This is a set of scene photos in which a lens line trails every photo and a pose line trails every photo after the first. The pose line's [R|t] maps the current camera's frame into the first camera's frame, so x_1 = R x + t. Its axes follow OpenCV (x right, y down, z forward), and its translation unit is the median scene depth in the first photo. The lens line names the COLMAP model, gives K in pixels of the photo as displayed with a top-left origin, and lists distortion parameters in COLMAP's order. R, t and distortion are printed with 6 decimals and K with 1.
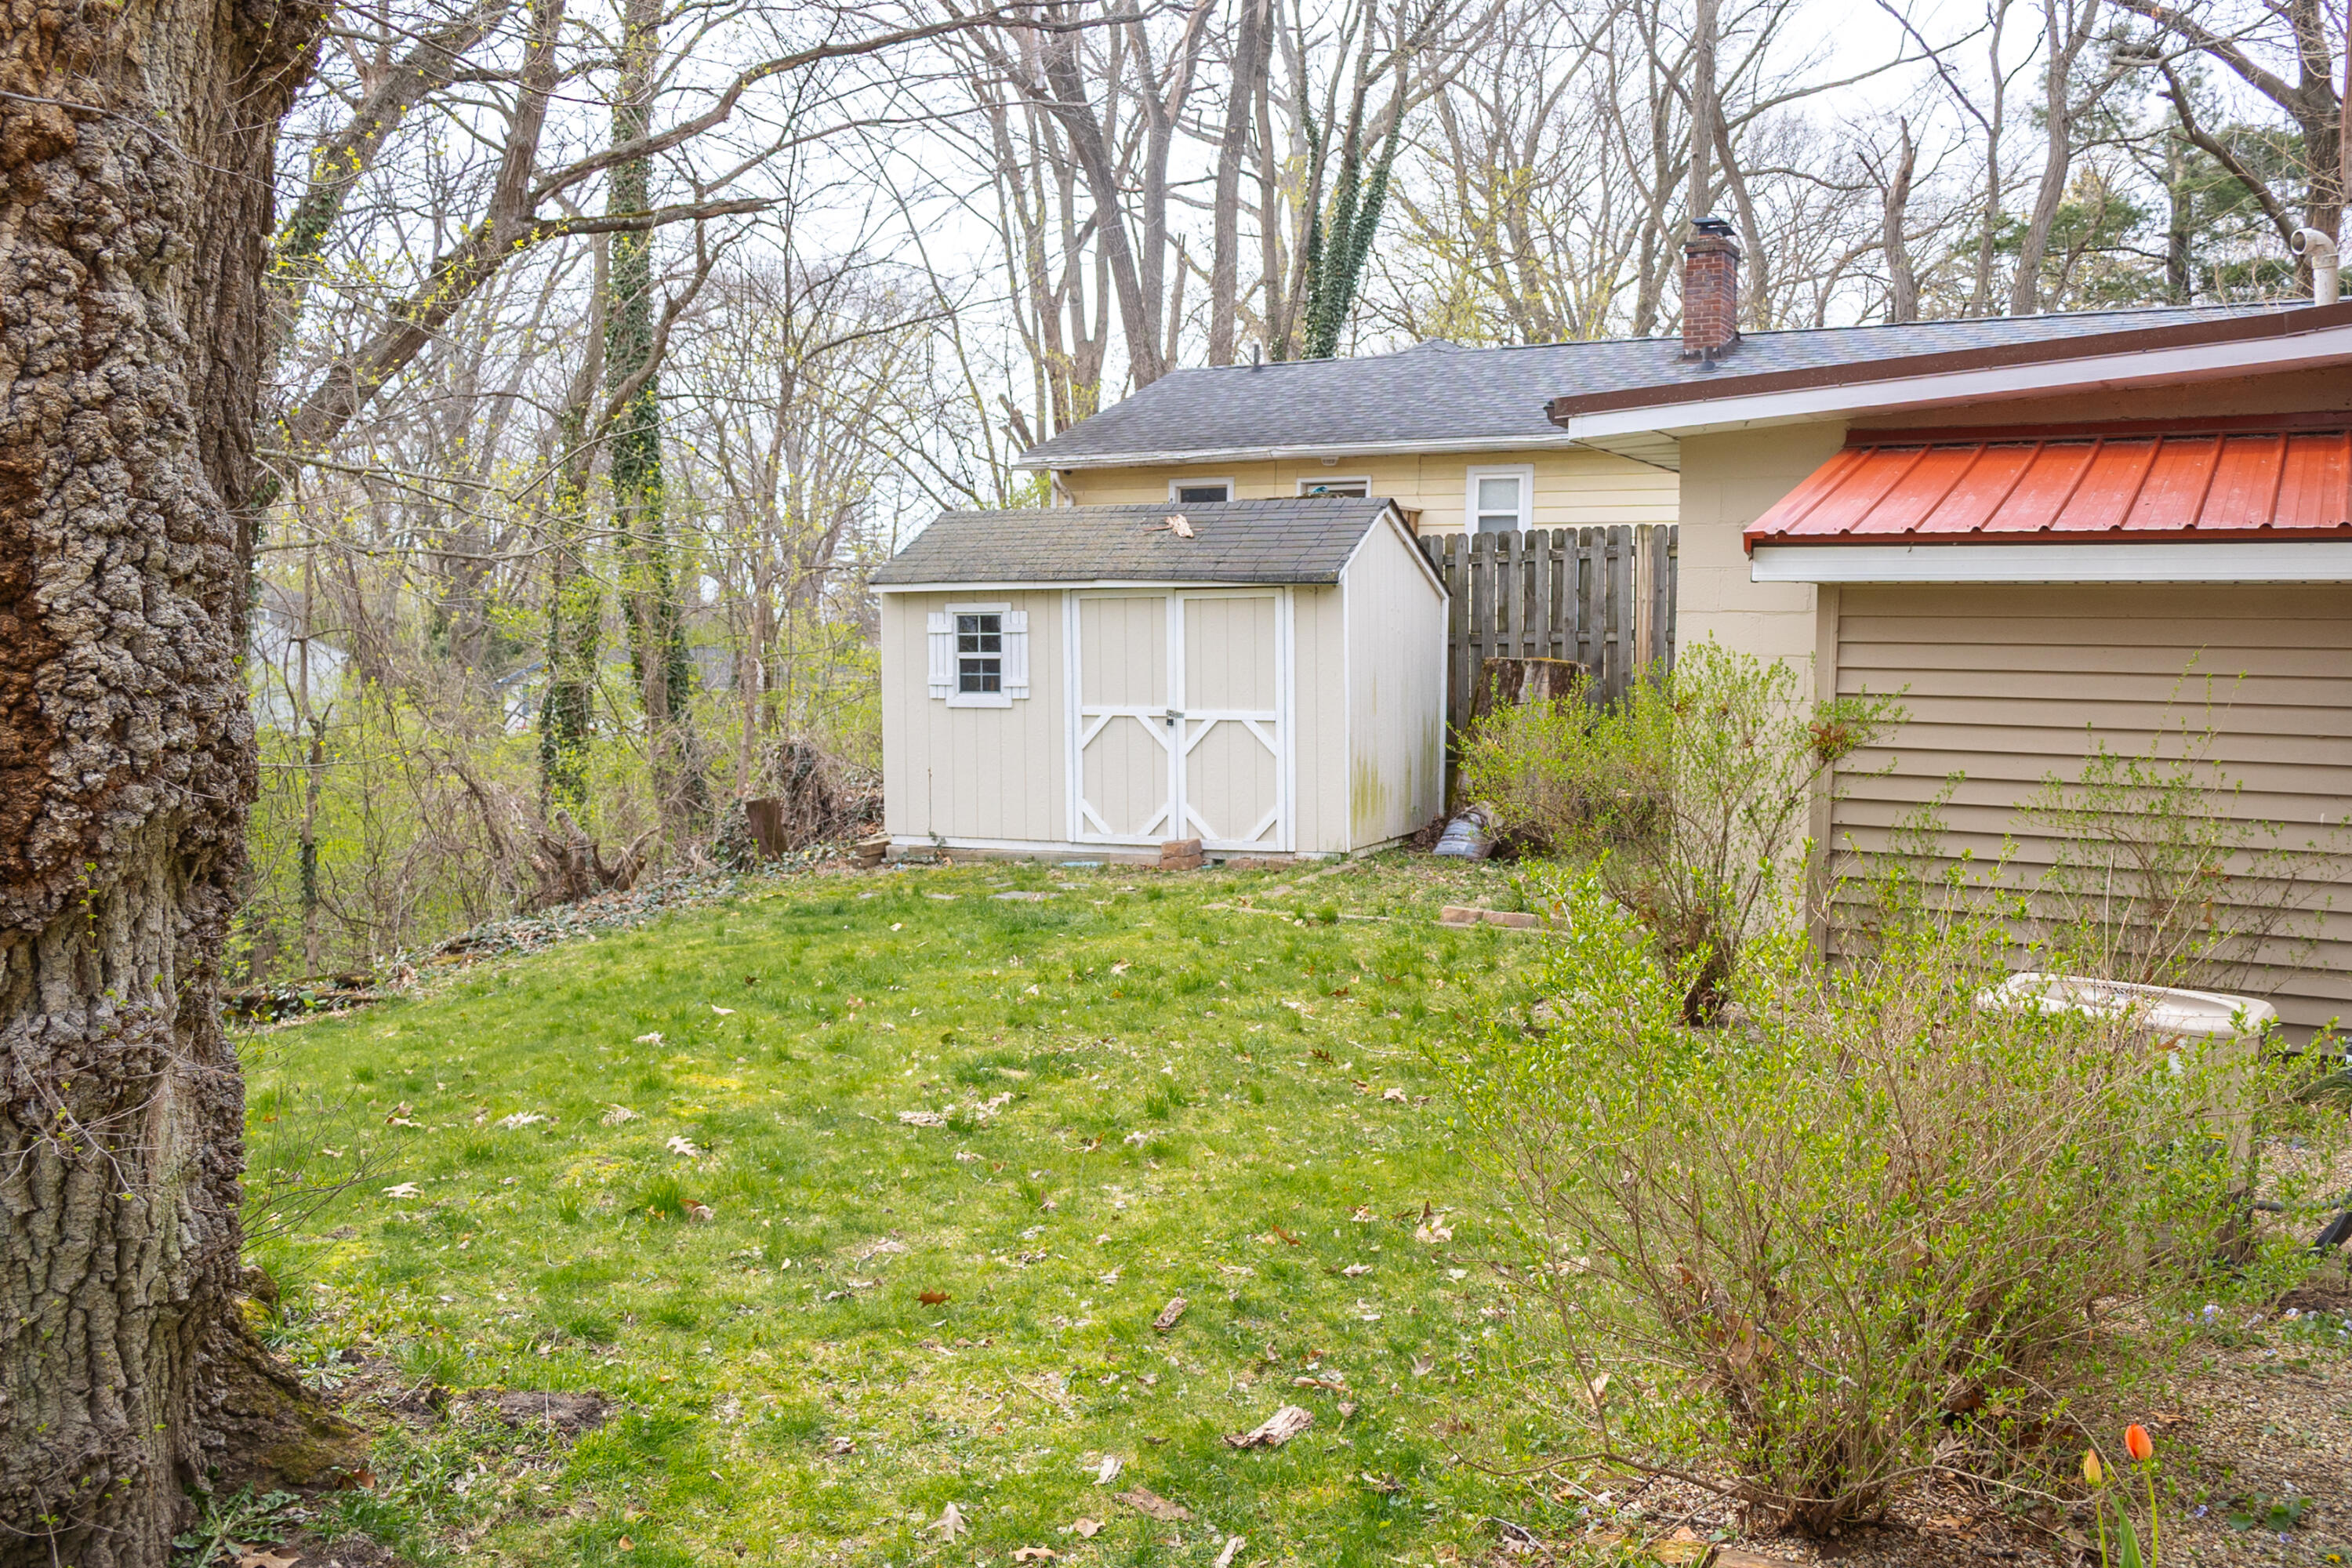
lens RADIAL K [[1916.8, 0, 1176.0], [0, 1916.8, 784.0], [0, 0, 1]] dist [0.000825, 0.001026]
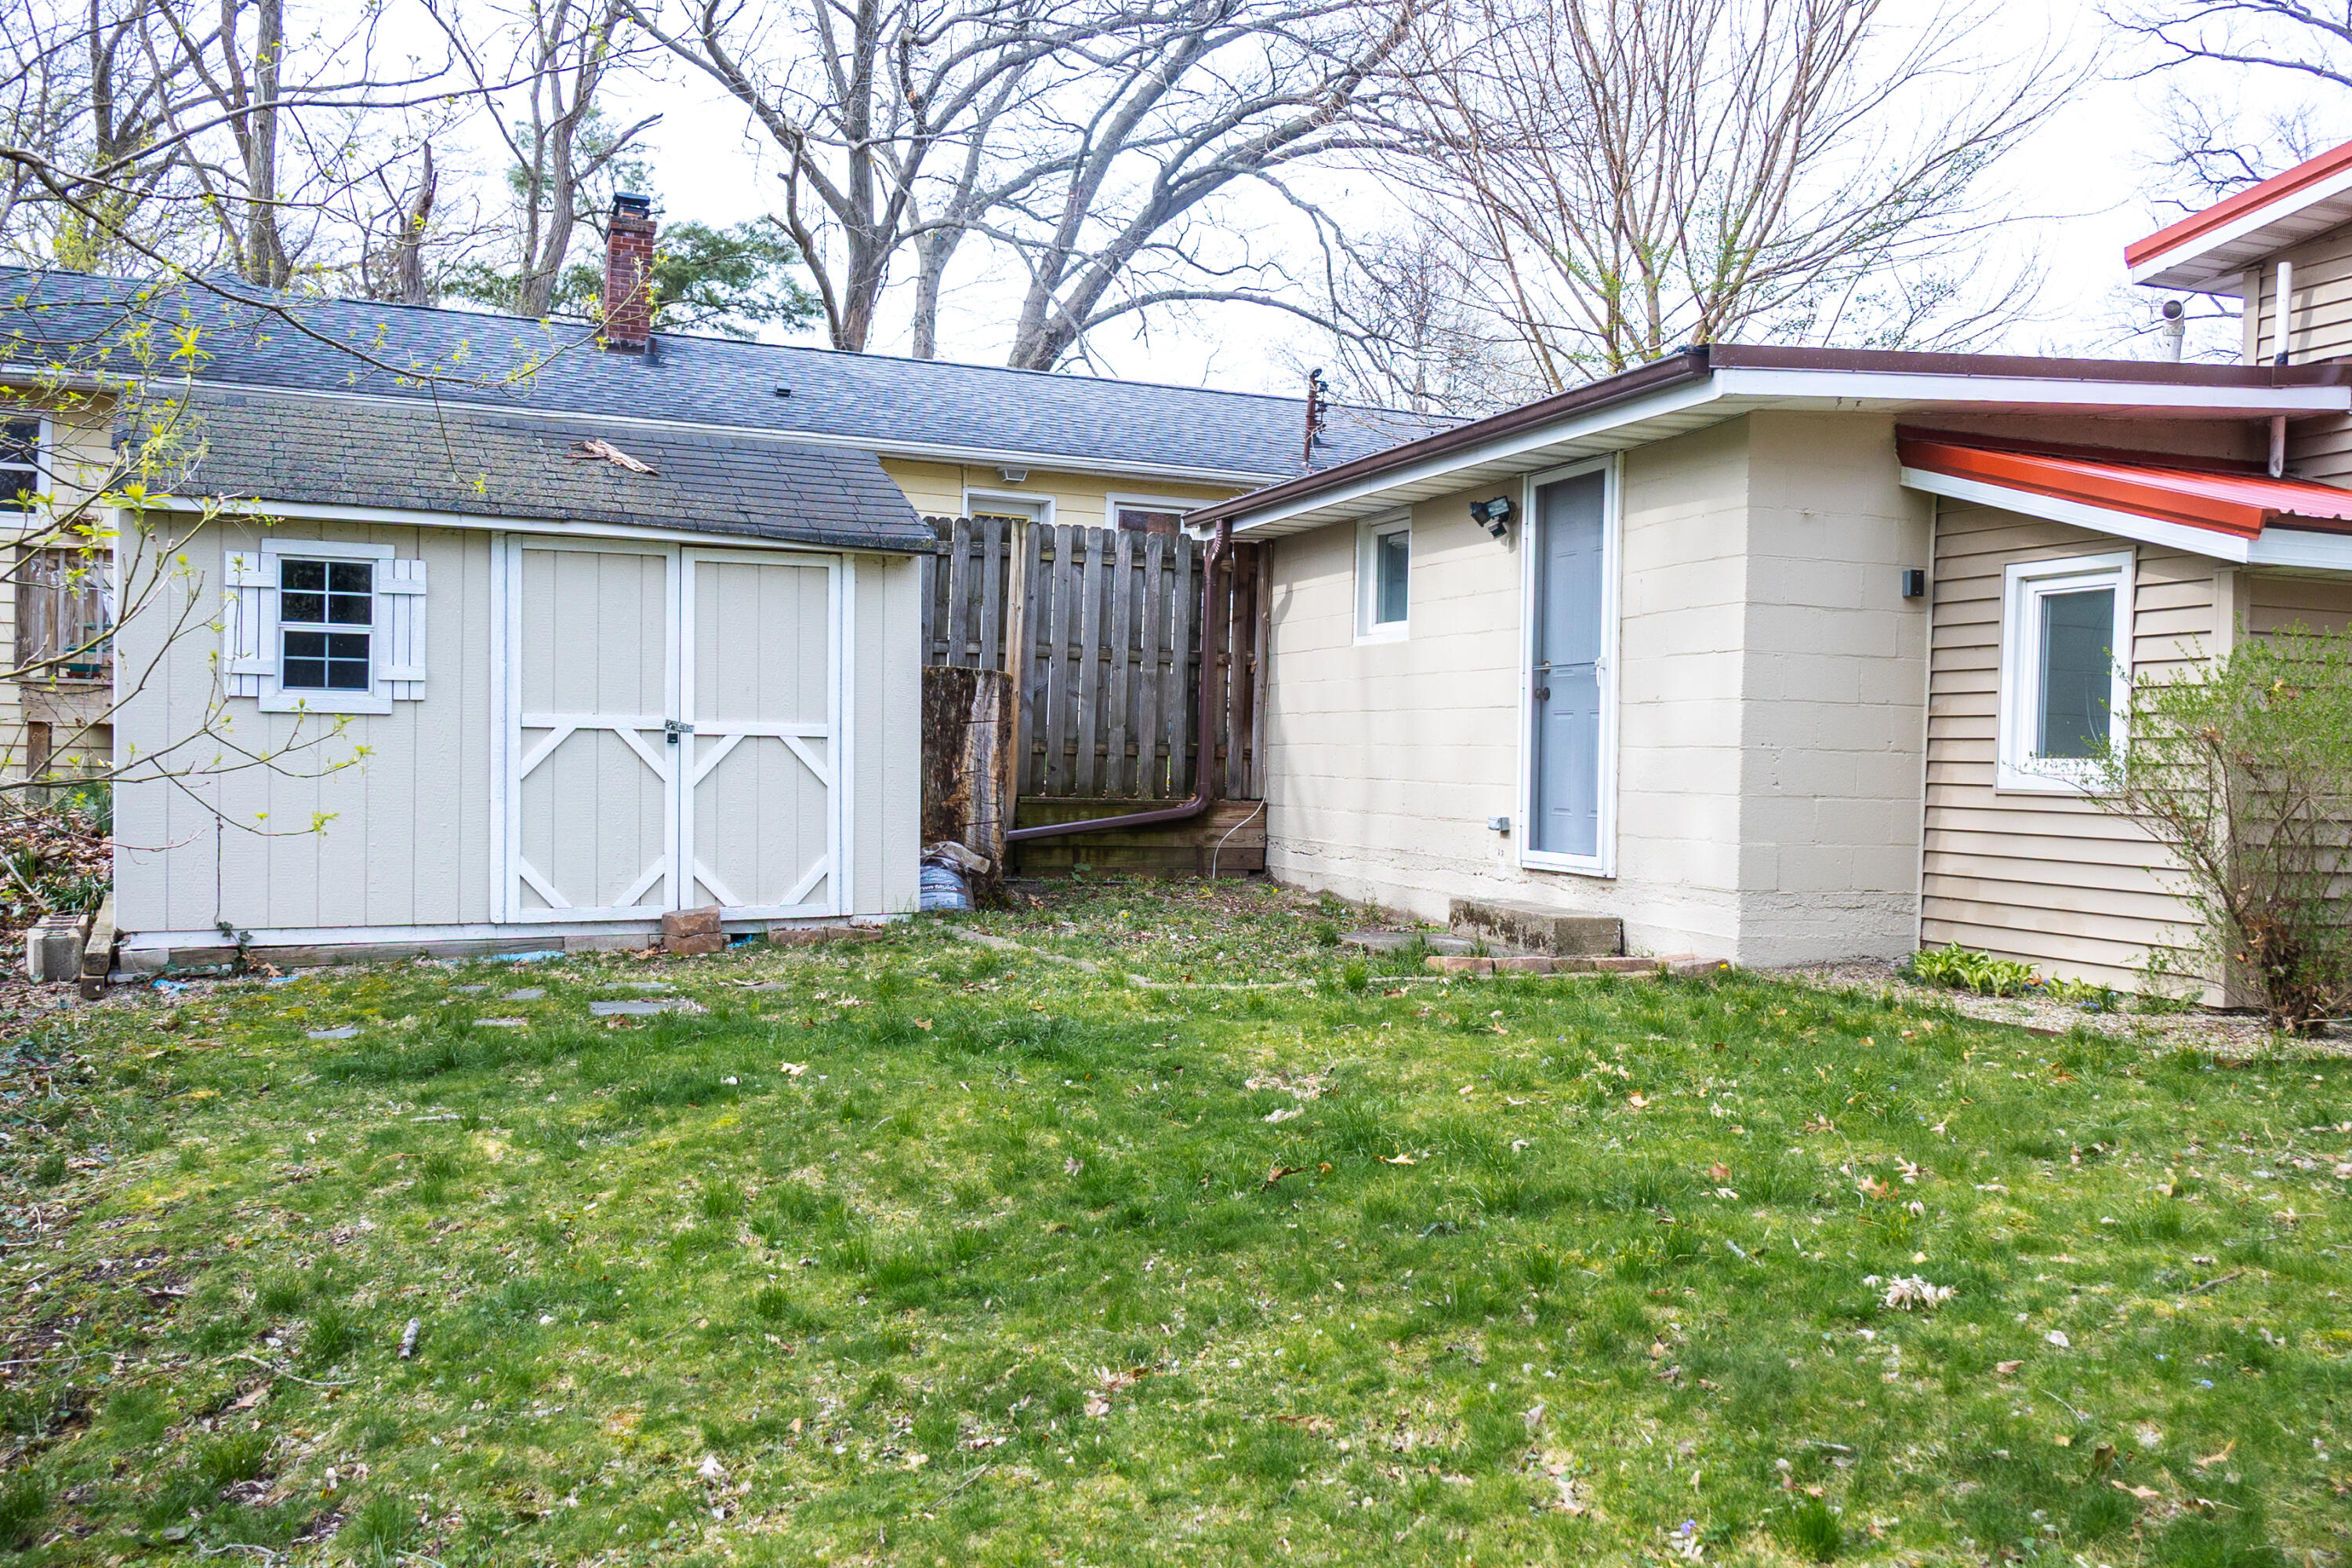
lens RADIAL K [[1916.8, 0, 1176.0], [0, 1916.8, 784.0], [0, 0, 1]] dist [0.000825, 0.001026]
pose [[0.661480, -0.007093, 0.749929, -0.385231], [0.029288, 0.999437, -0.016381, 0.000633], [-0.749390, 0.032800, 0.661315, 0.397881]]
